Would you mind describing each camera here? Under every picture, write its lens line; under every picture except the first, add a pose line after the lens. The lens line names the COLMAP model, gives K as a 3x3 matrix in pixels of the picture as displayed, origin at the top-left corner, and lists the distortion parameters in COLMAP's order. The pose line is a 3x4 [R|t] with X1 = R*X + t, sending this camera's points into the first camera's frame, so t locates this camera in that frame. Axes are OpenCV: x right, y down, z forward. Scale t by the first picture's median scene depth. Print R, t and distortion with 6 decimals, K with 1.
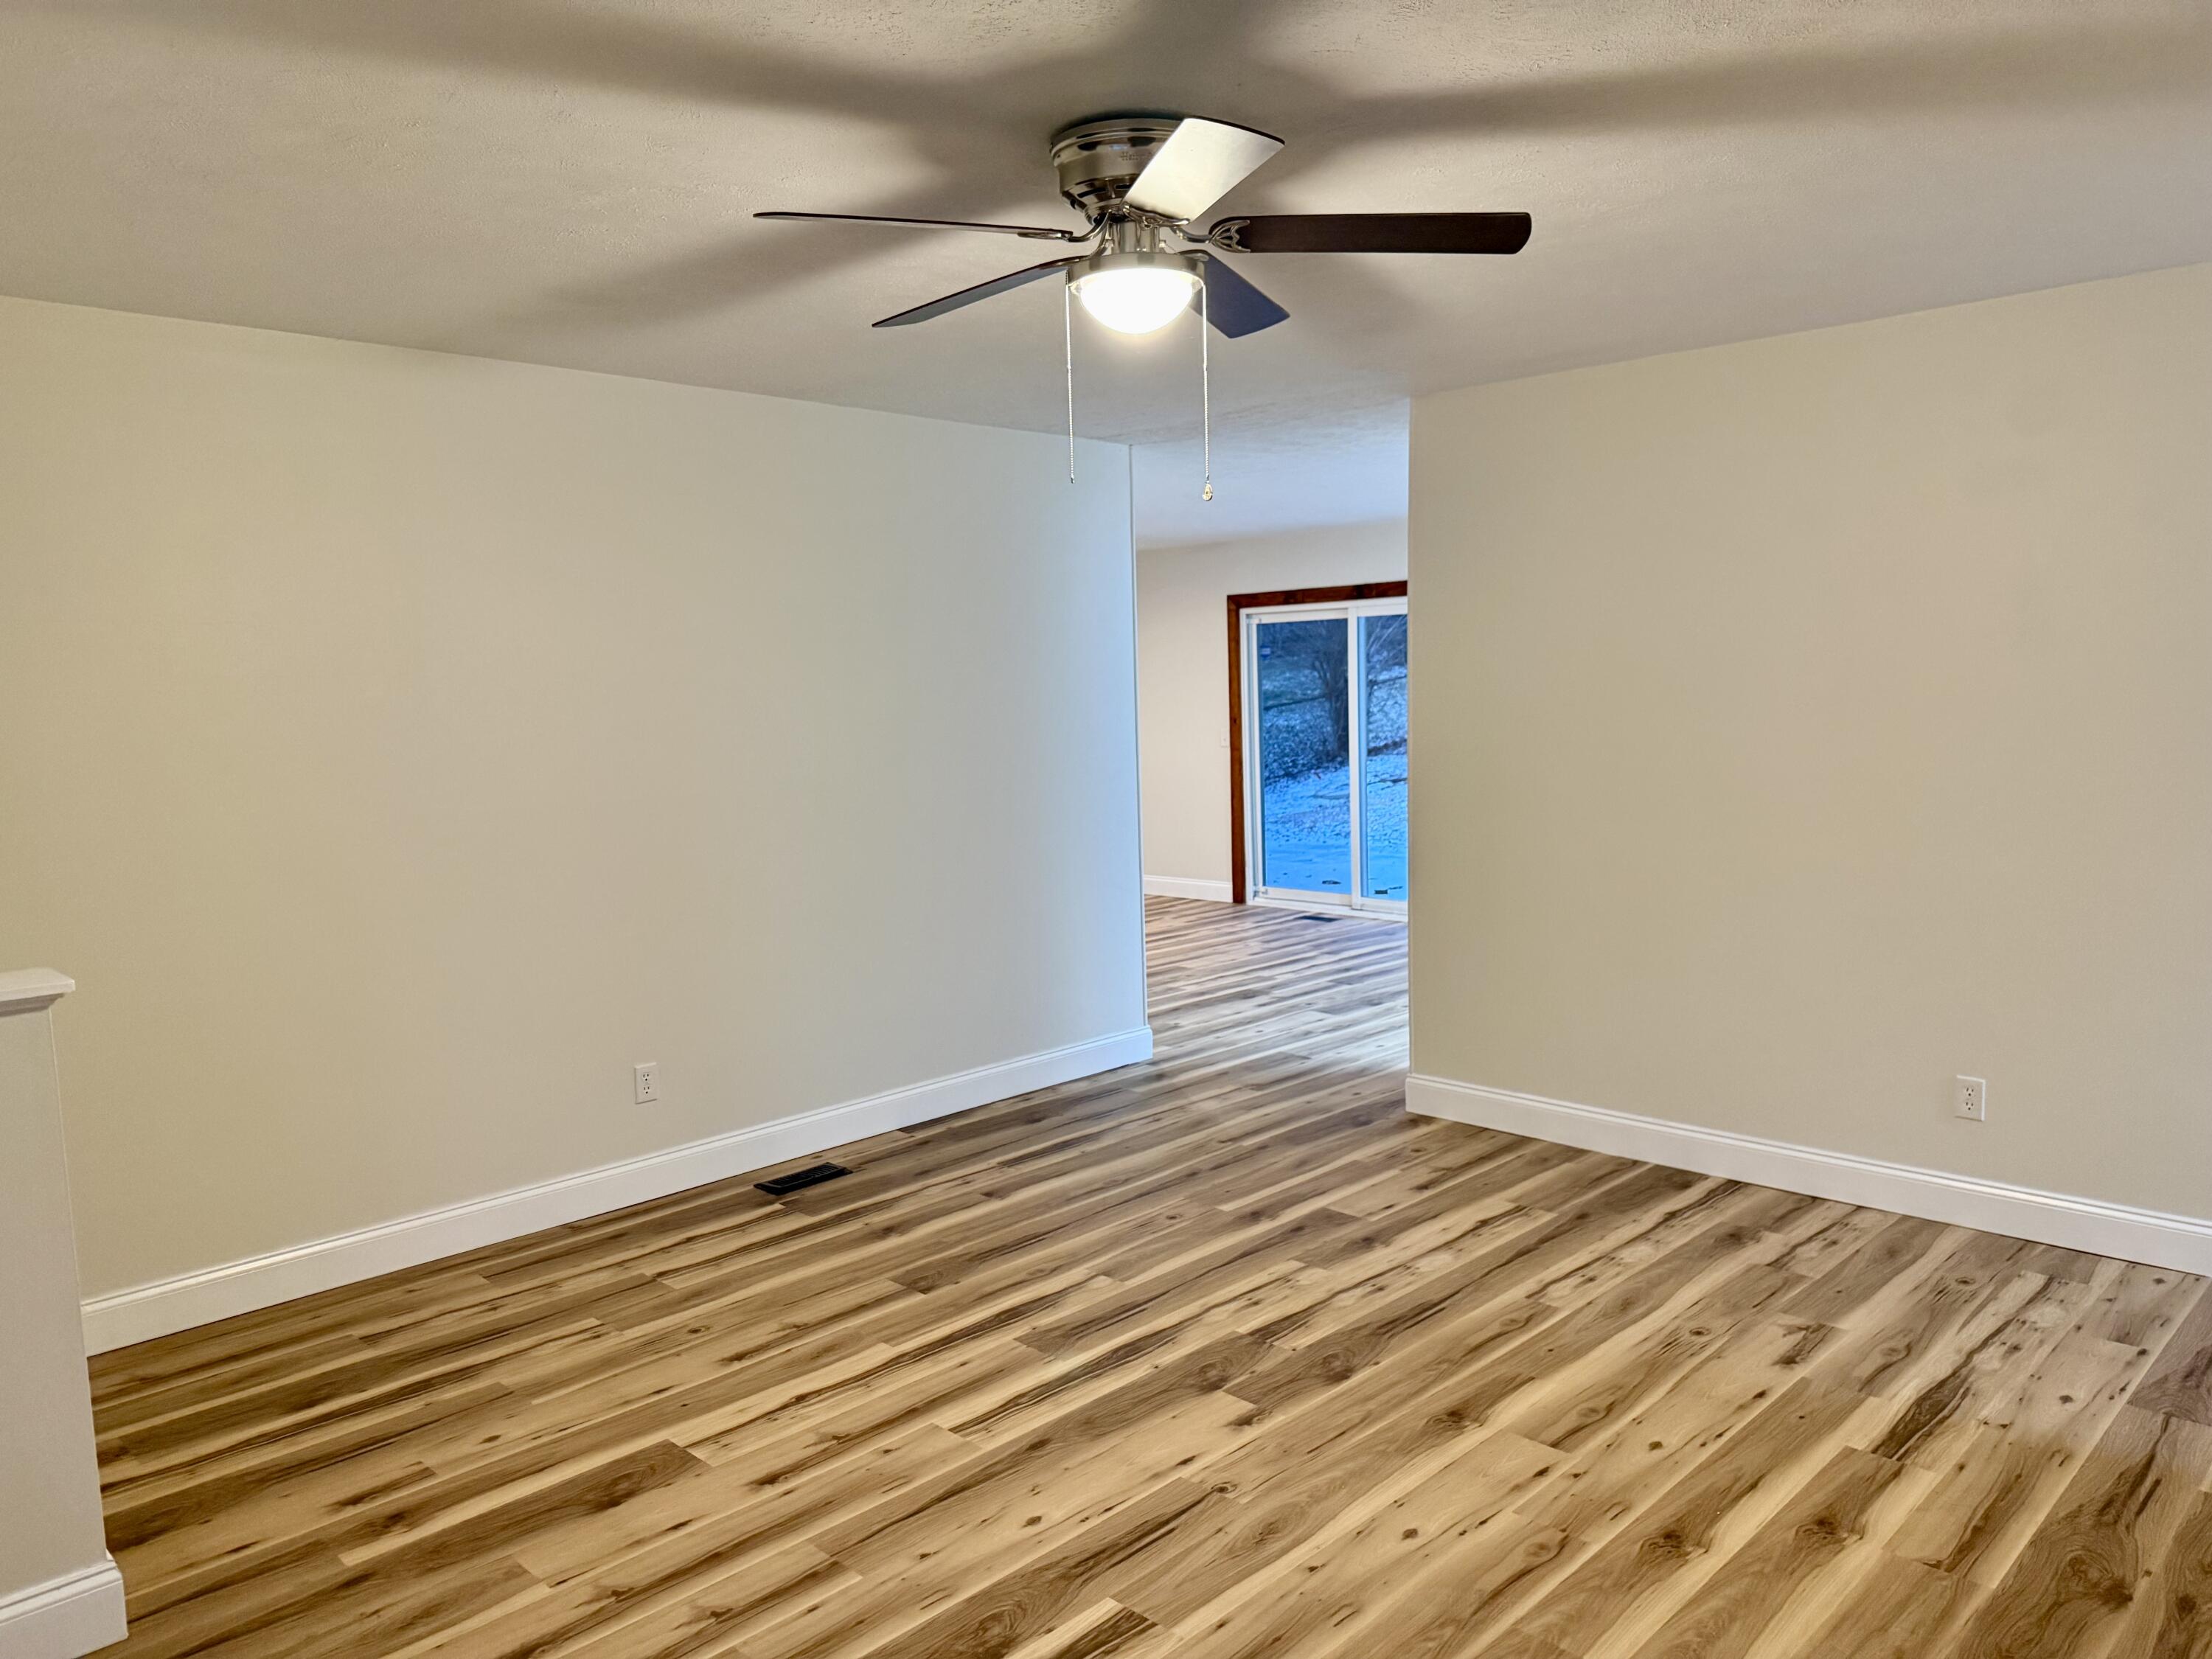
lens RADIAL K [[1561.0, 0, 1106.2], [0, 1561.0, 840.9], [0, 0, 1]] dist [0.082762, -0.095652]
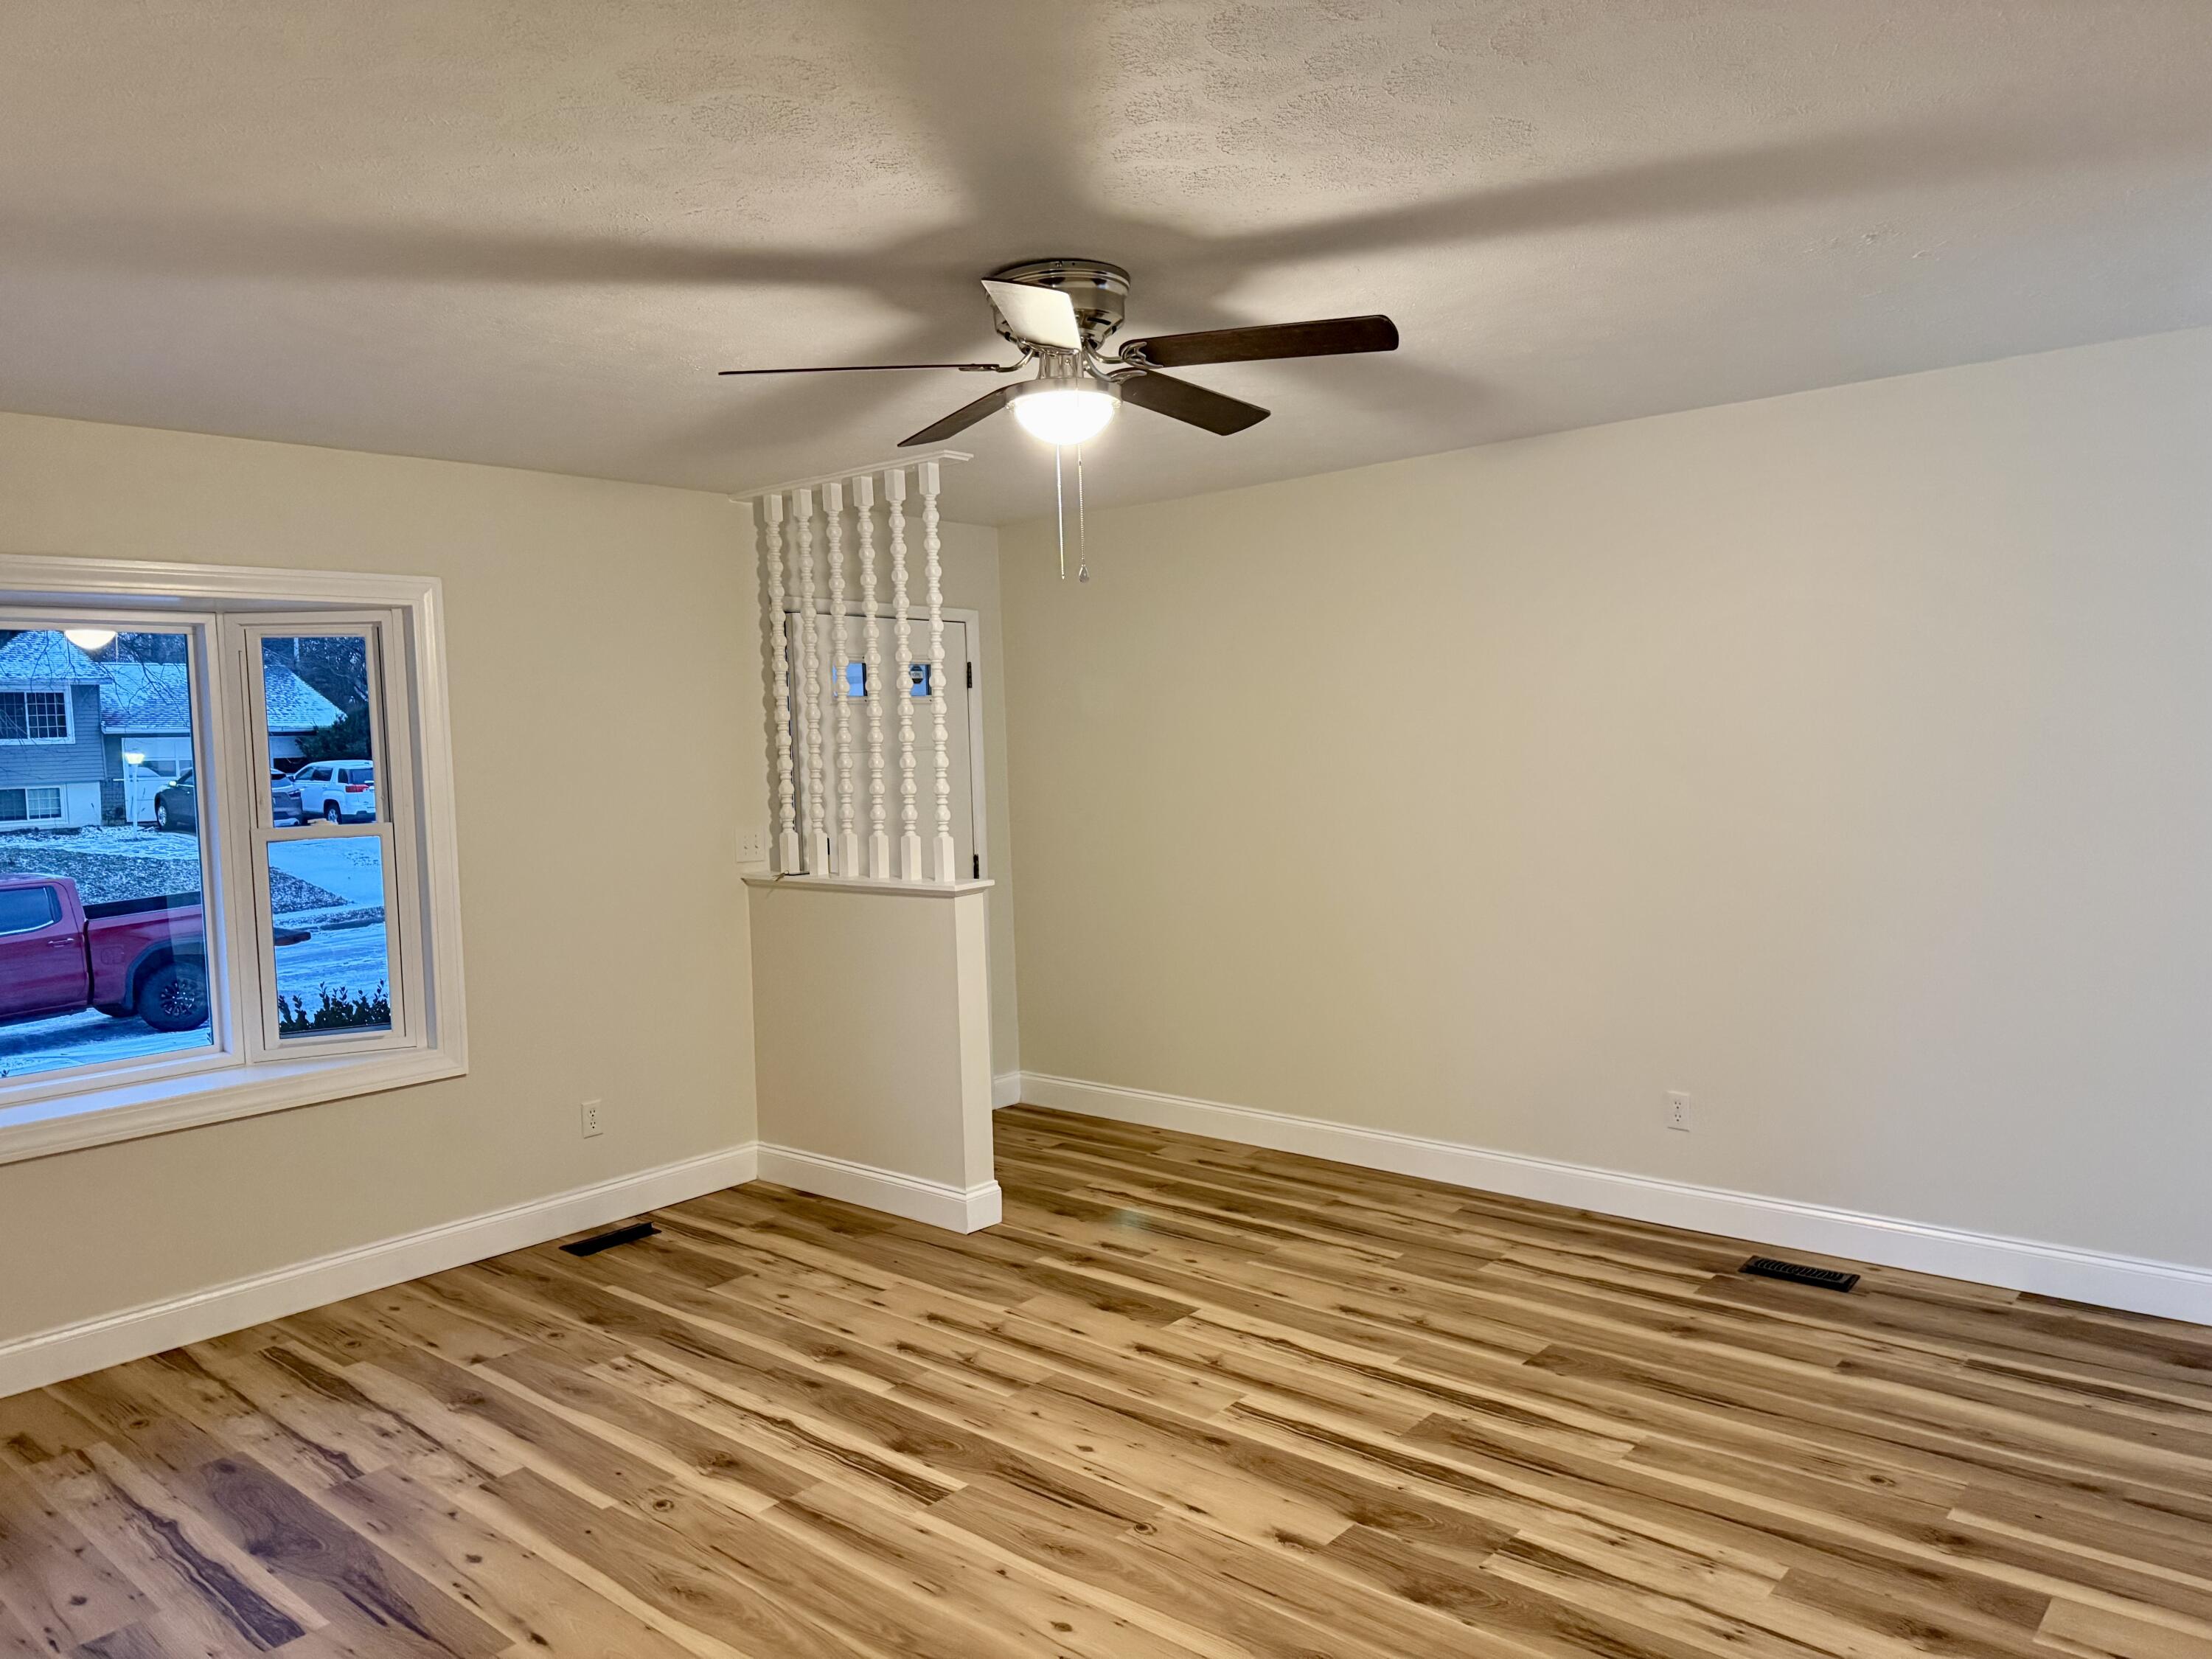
lens RADIAL K [[1561.0, 0, 1108.7], [0, 1561.0, 835.9], [0, 0, 1]] dist [0.082762, -0.095652]
pose [[0.066991, 0.089909, -0.993694, 0.913008], [-0.075385, 0.993541, 0.084813, -0.108158], [0.994902, 0.069228, 0.073336, 0.750414]]
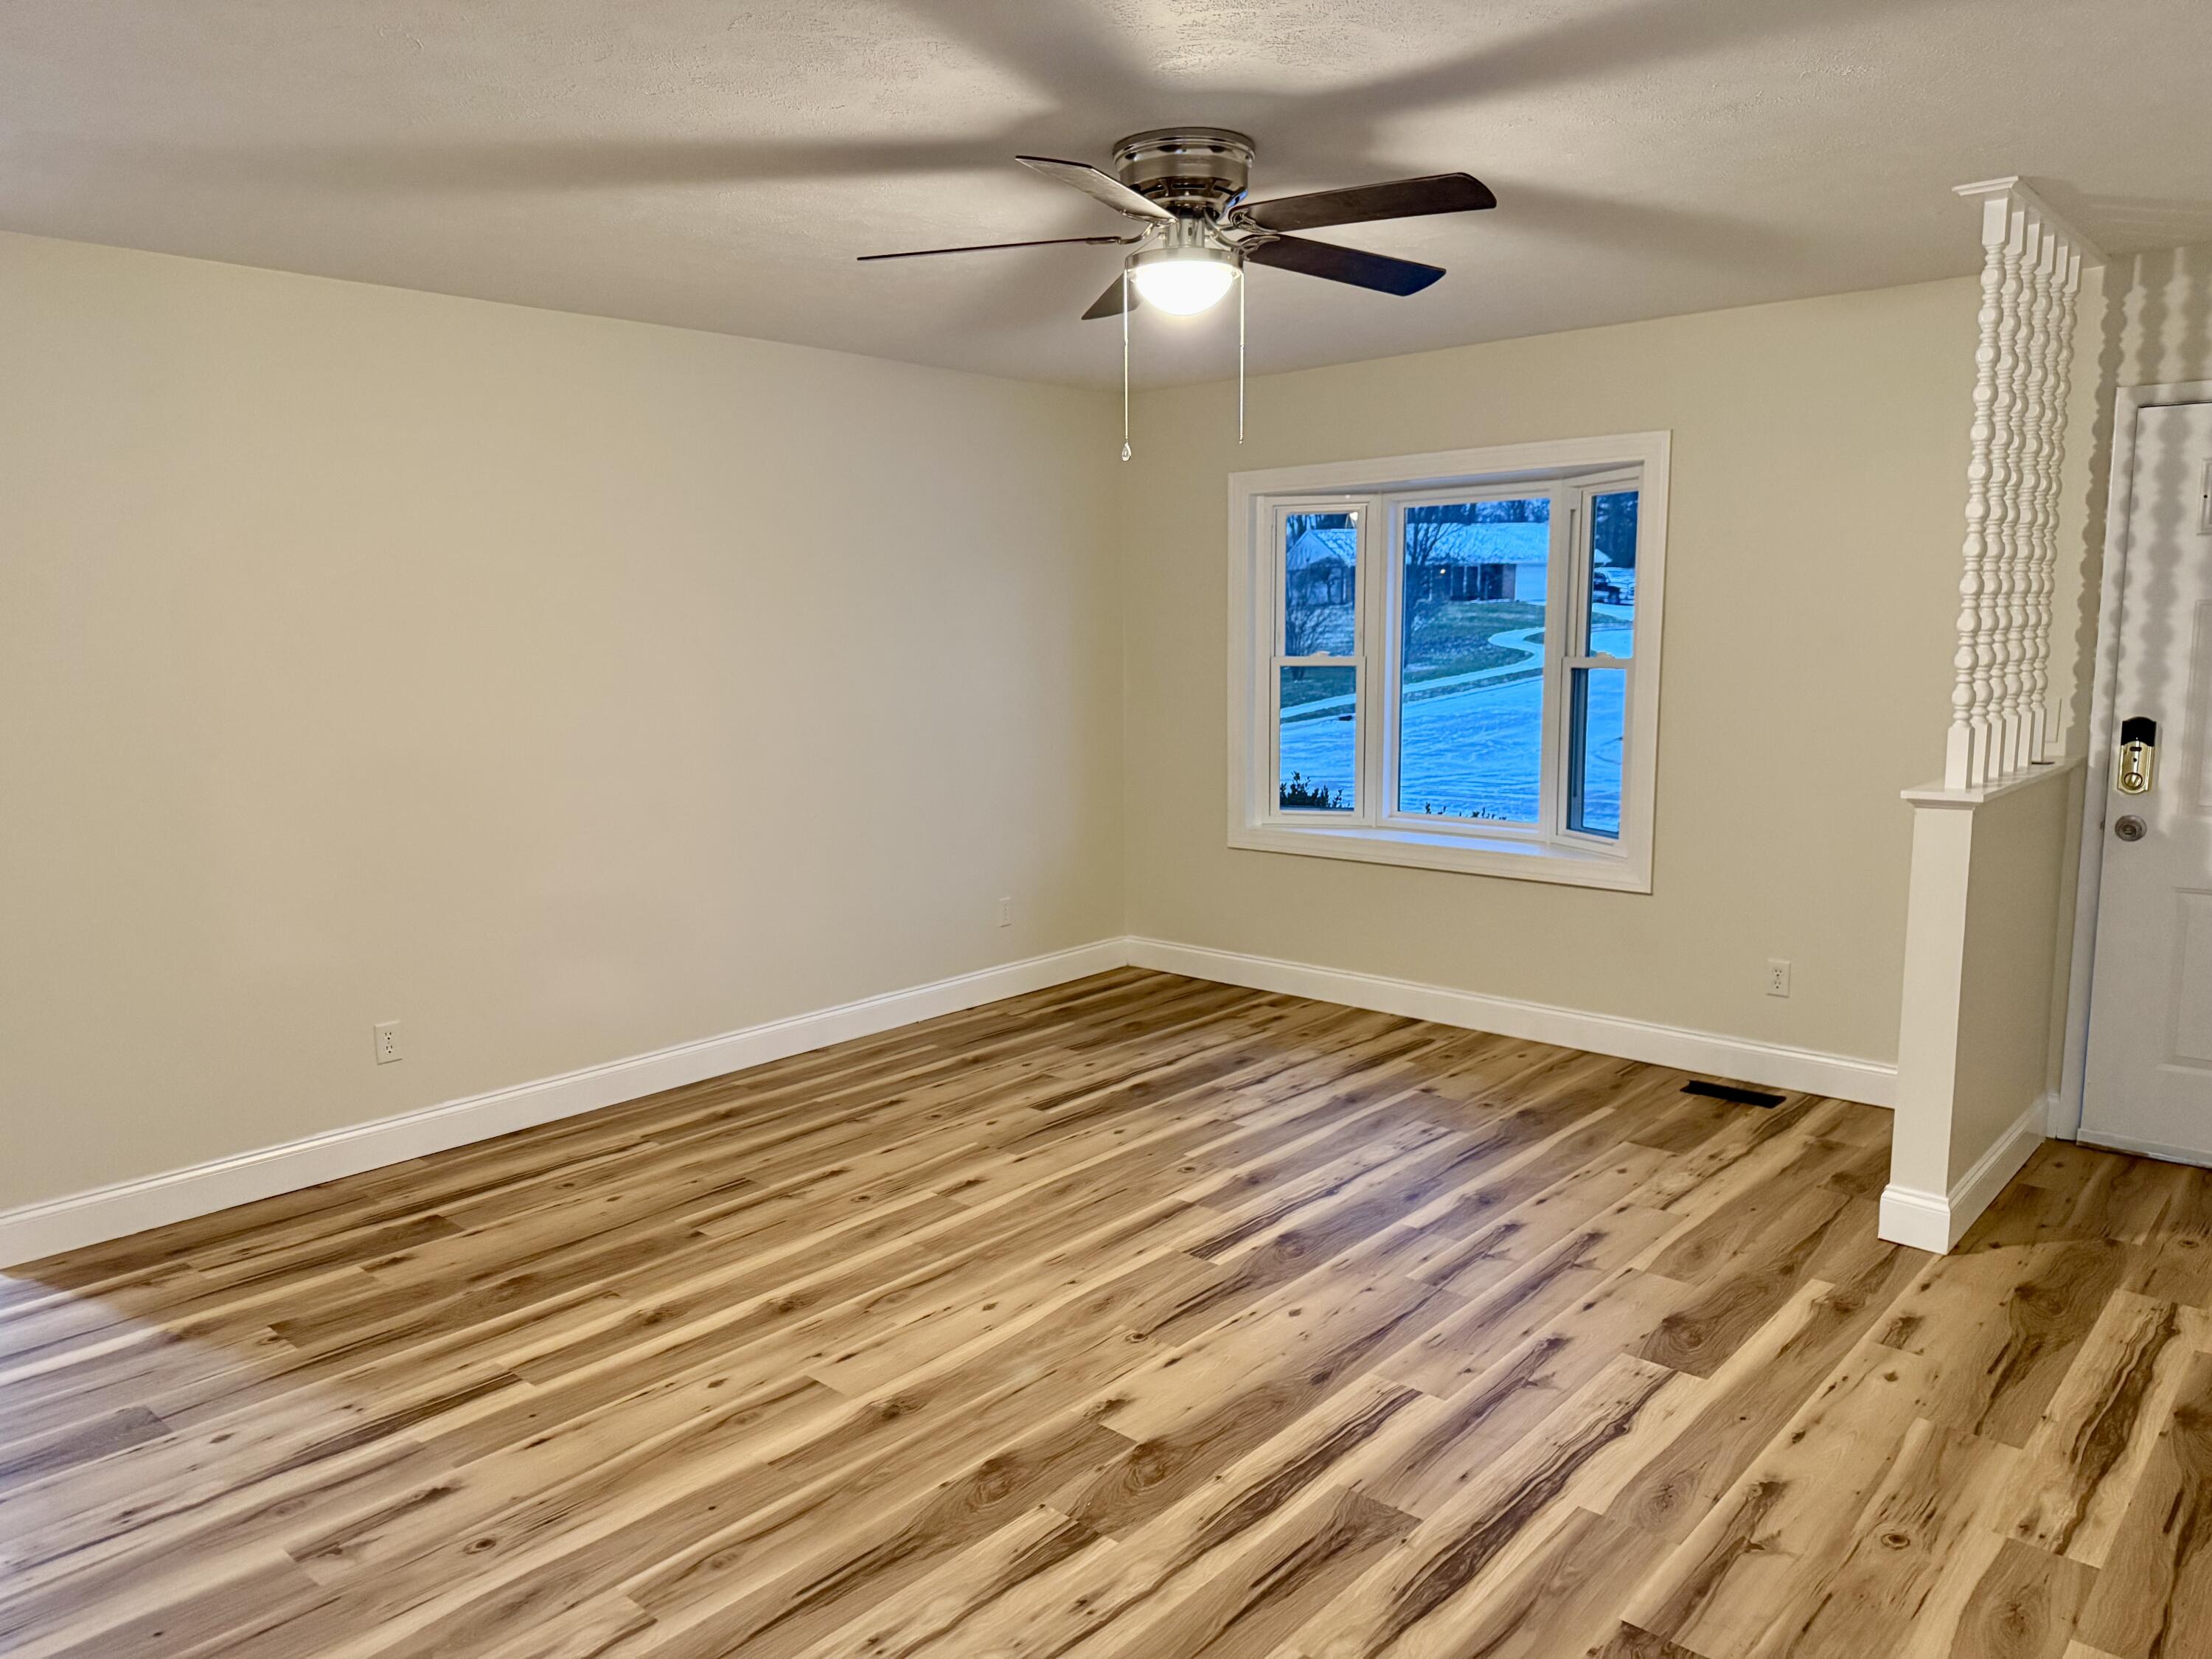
lens RADIAL K [[1561.0, 0, 1113.6], [0, 1561.0, 836.1], [0, 0, 1]] dist [0.082762, -0.095652]
pose [[-0.997955, 0.043922, -0.046448, 0.110291], [0.031137, 0.968545, 0.246881, -0.185257], [0.055831, 0.244930, -0.967932, 1.724040]]
